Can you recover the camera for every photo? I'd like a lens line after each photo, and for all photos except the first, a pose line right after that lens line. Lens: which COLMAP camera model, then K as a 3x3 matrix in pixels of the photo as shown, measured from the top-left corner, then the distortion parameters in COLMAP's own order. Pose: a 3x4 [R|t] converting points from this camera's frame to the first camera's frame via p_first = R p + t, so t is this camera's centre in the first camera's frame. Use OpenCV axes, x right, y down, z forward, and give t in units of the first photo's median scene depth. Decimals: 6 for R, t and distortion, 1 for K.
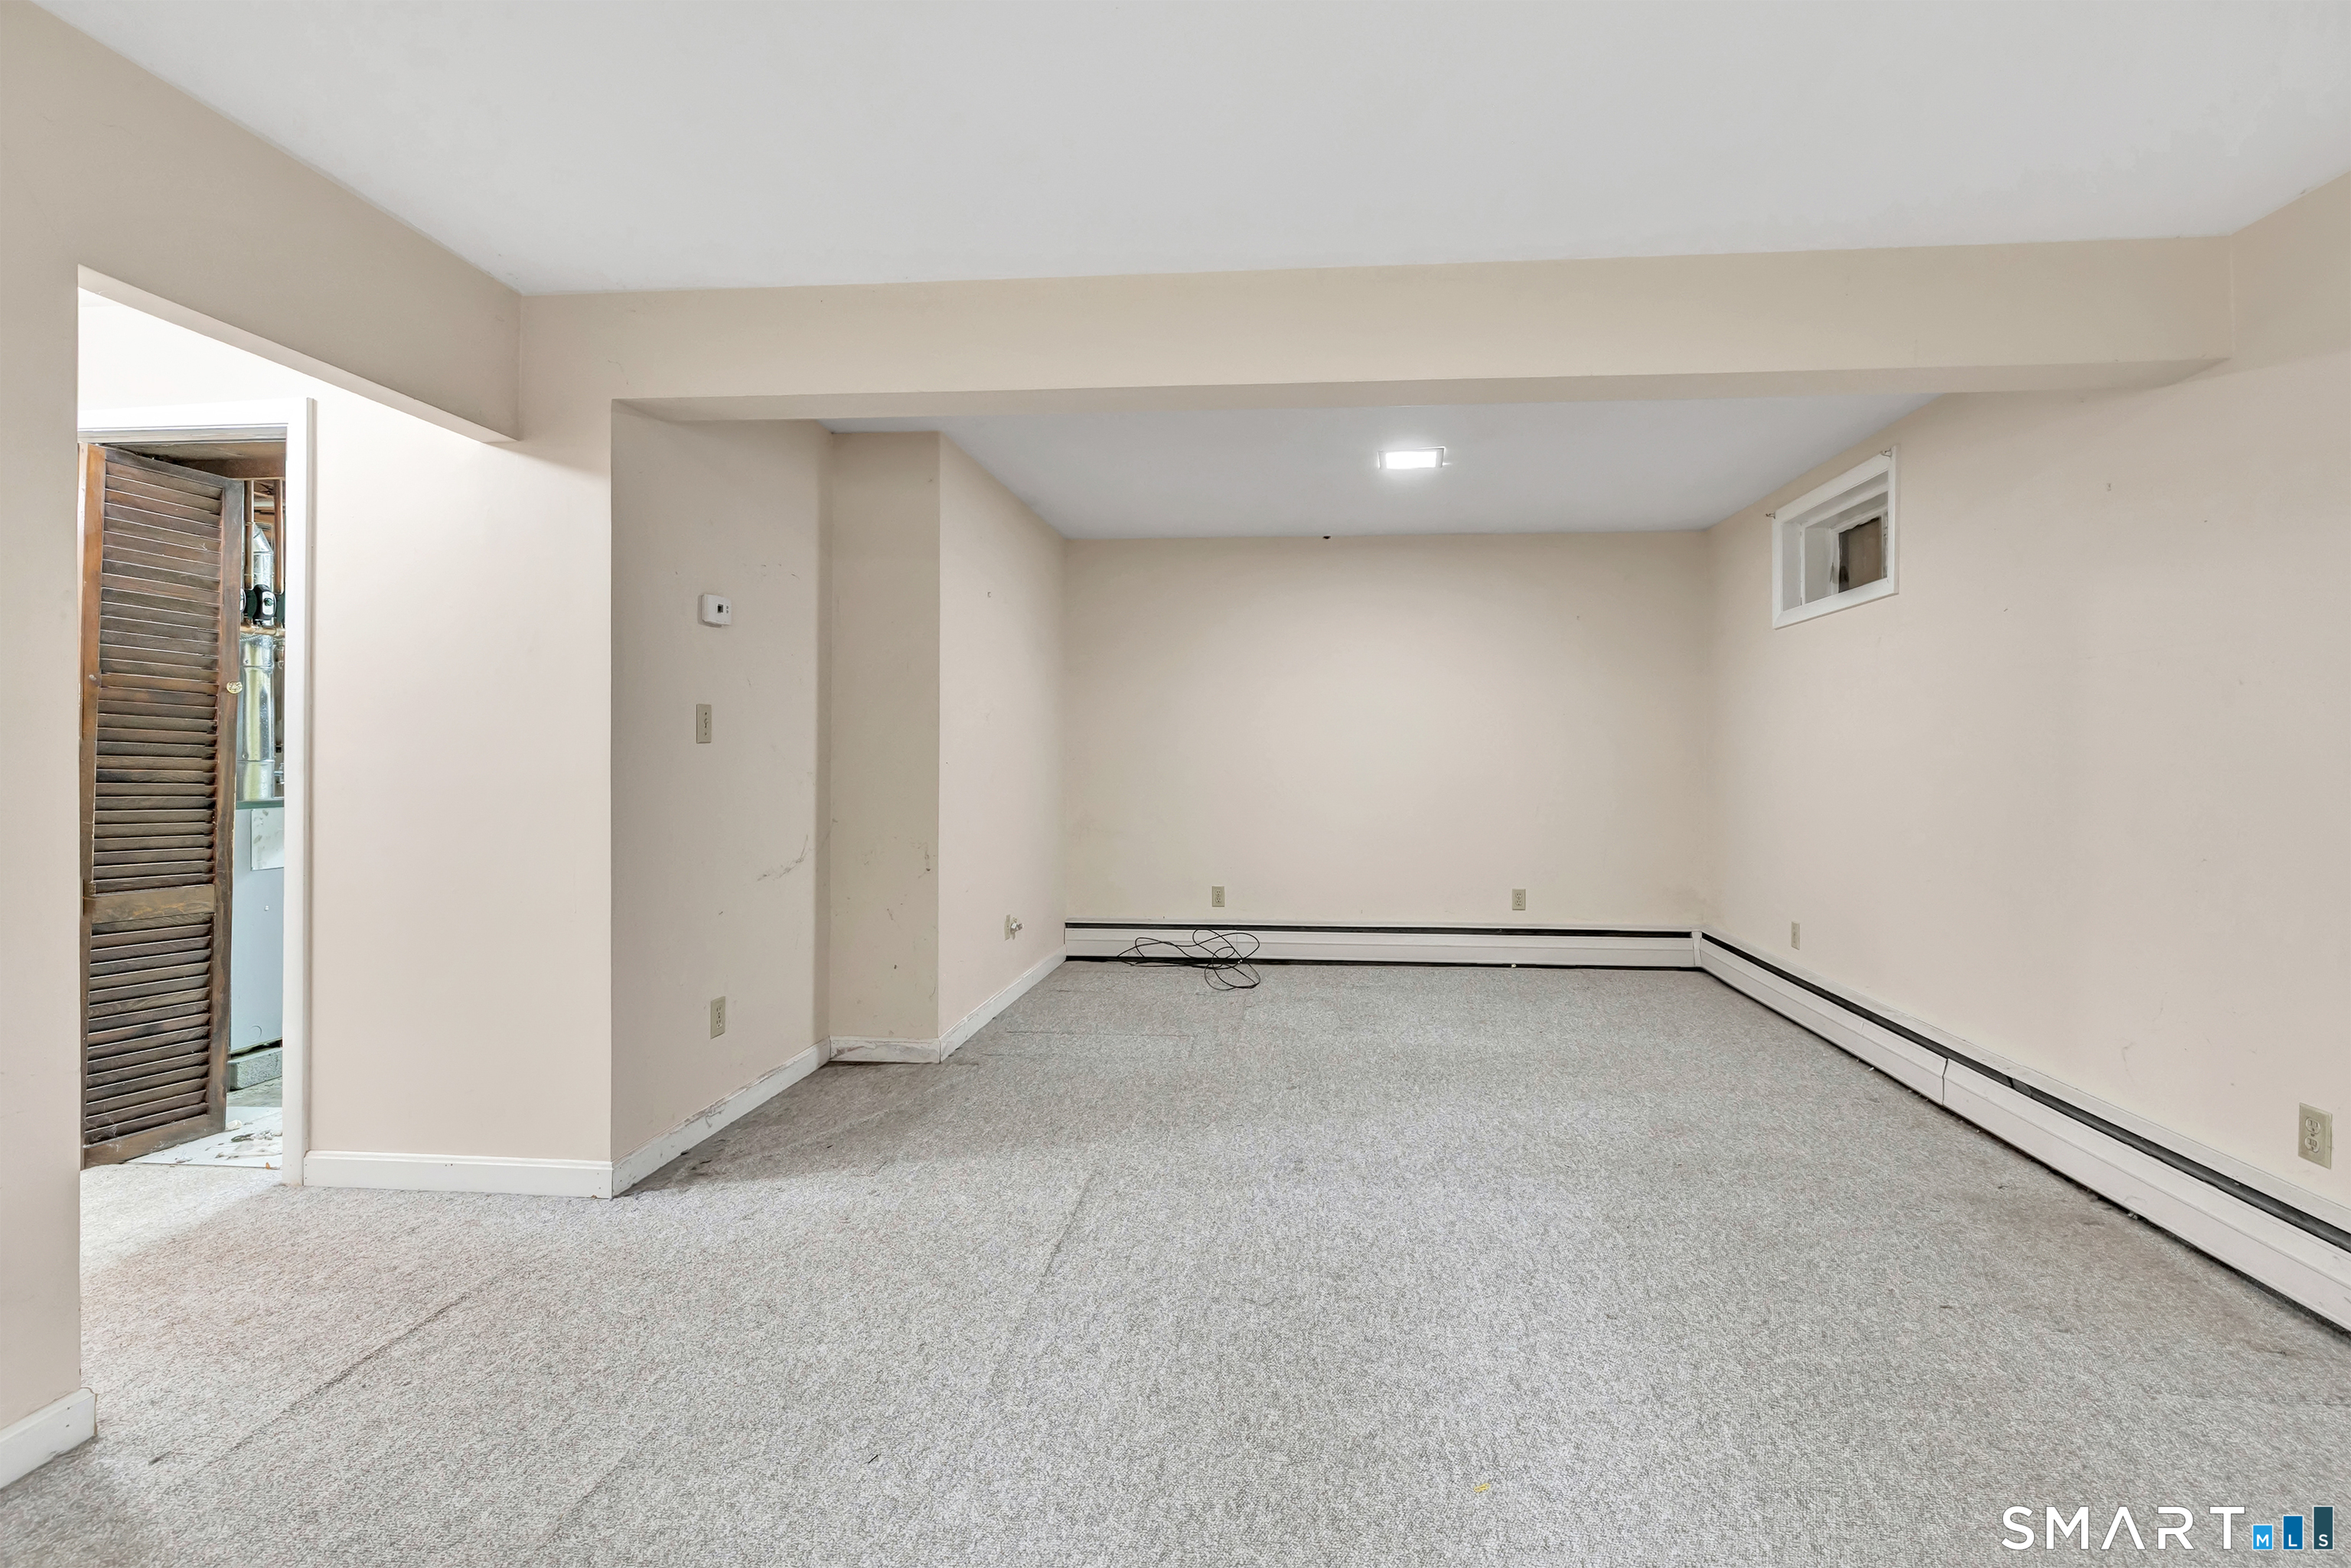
lens RADIAL K [[1047.4, 0, 1220.9], [0, 1047.4, 742.0], [0, 0, 1]] dist [0.003300, -0.000063]
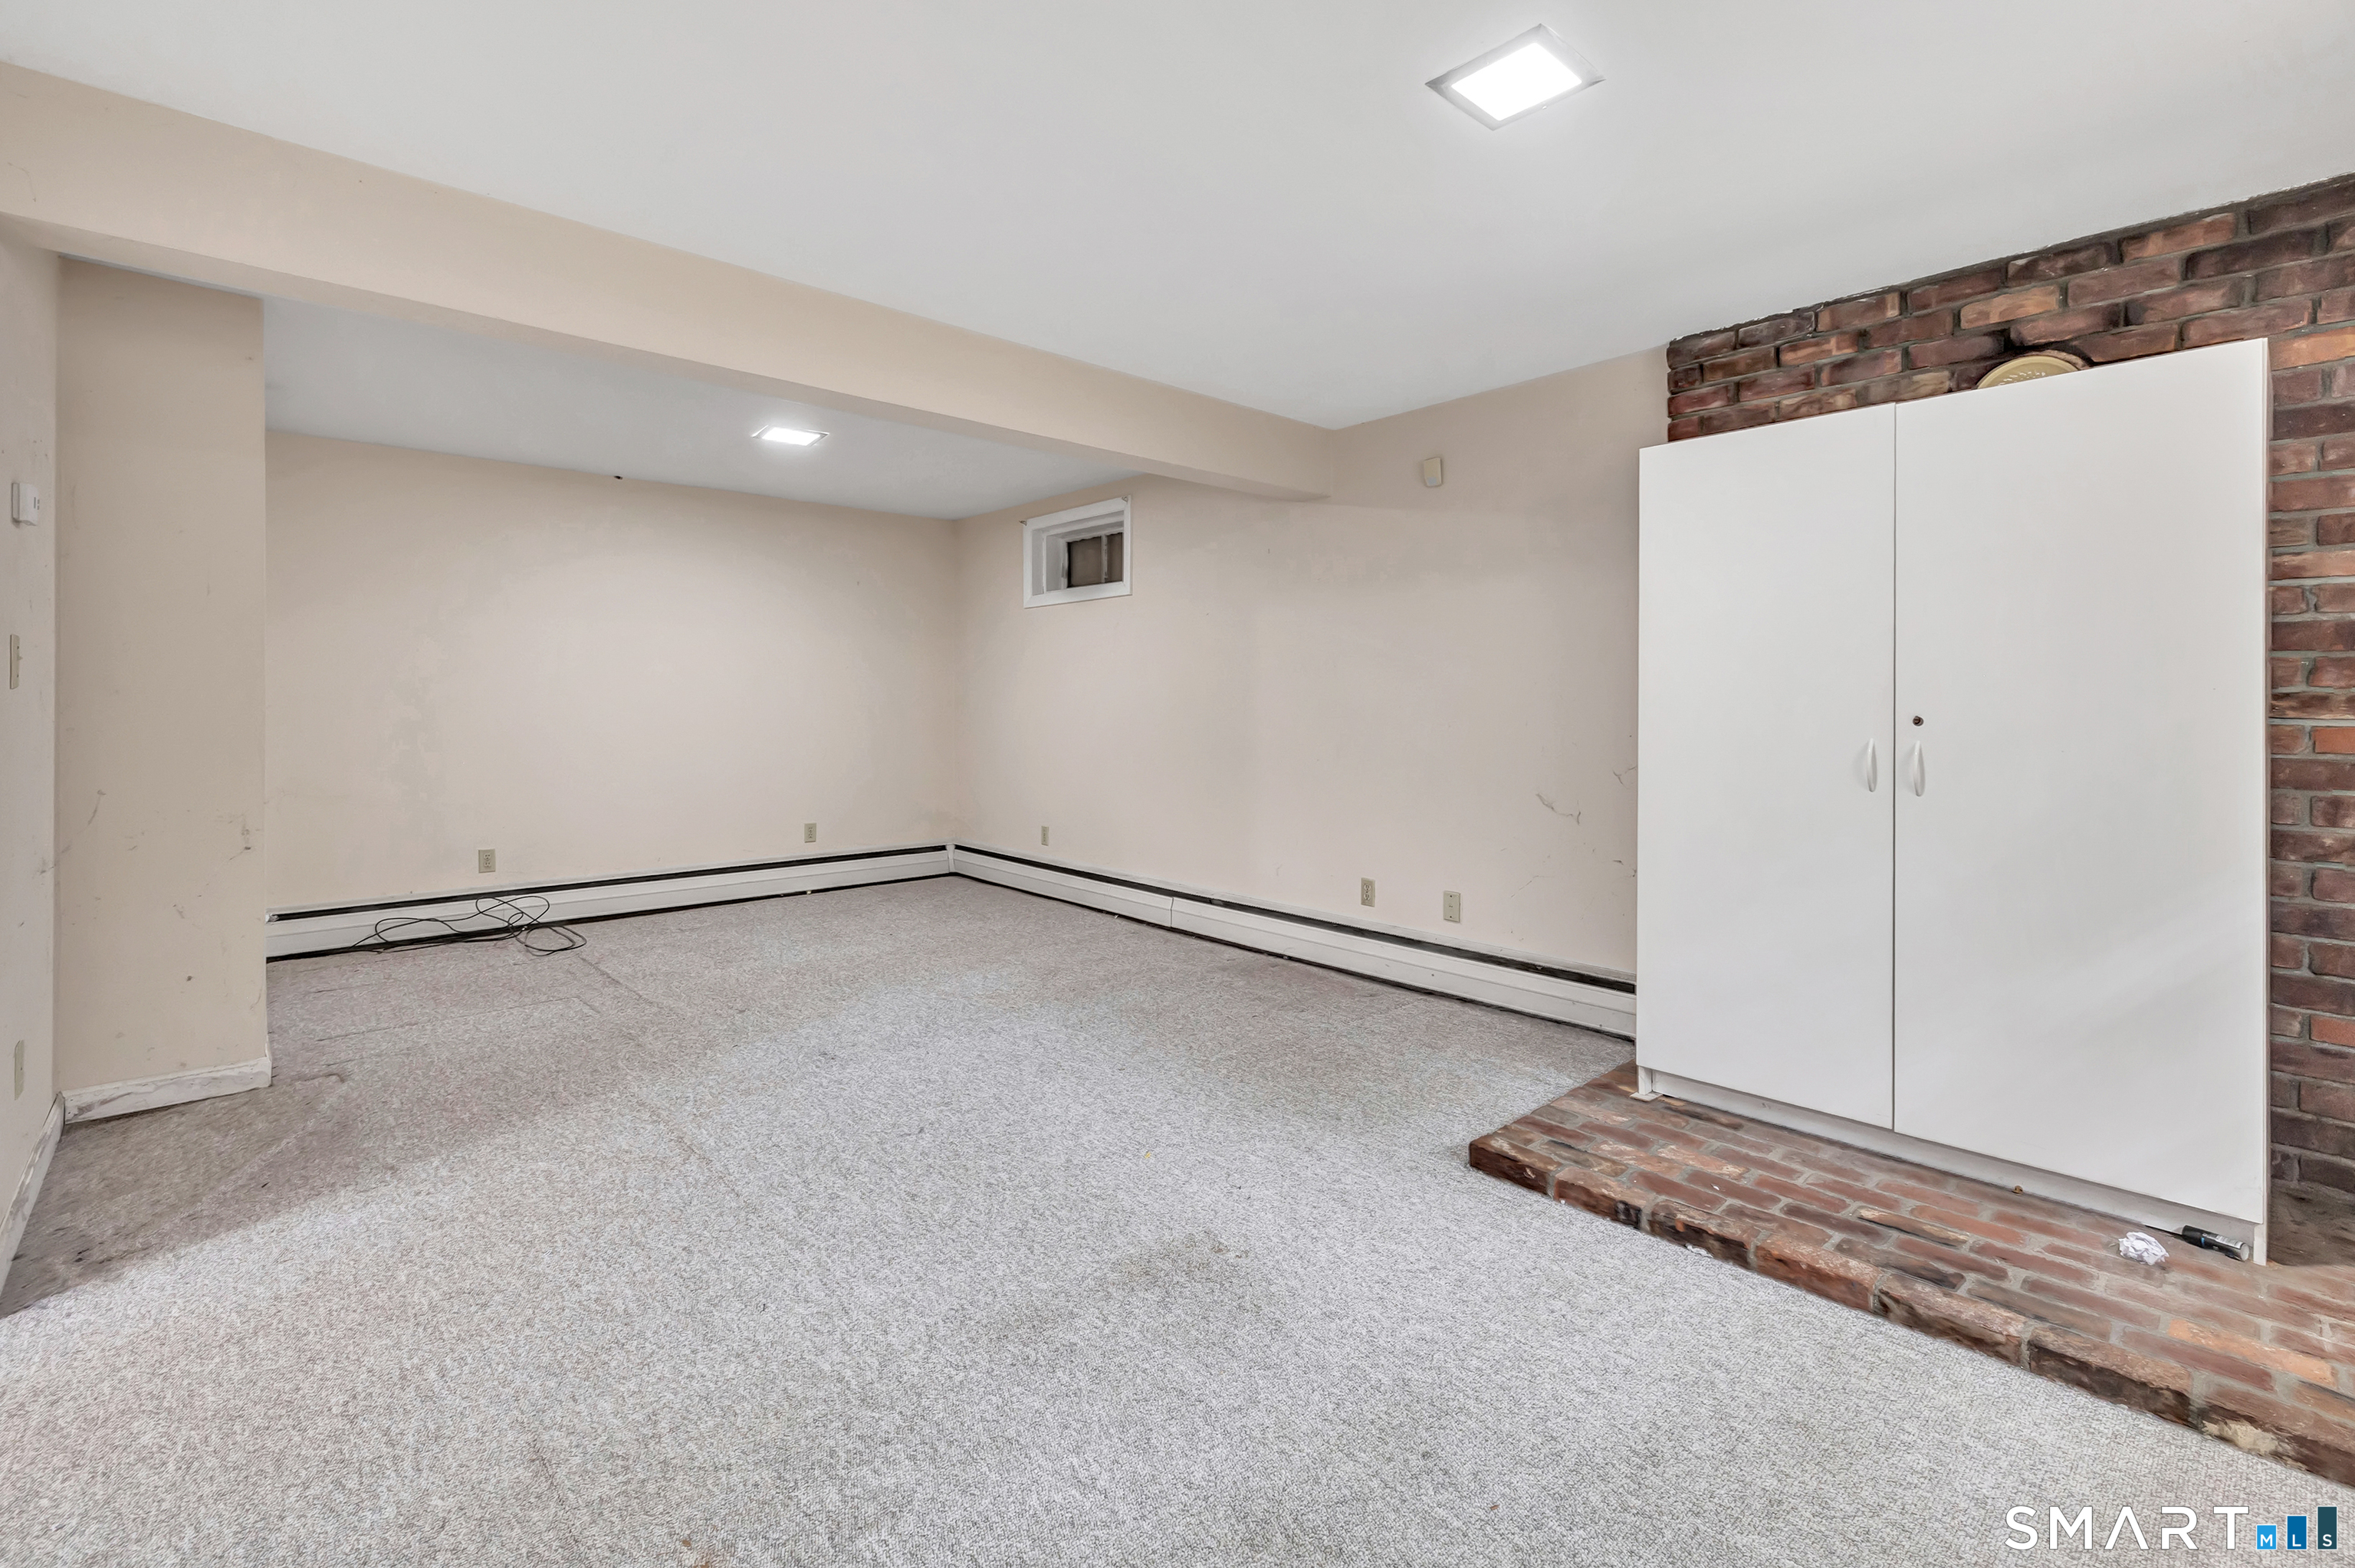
lens RADIAL K [[1037.4, 0, 1173.6], [0, 1037.4, 705.3], [0, 0, 1]] dist [0.002744, -0.000043]
pose [[0.686492, -0.002803, 0.727132, -0.368360], [-0.010557, 0.999849, 0.013821, -0.006390], [-0.727060, -0.017165, 0.686359, -0.053410]]
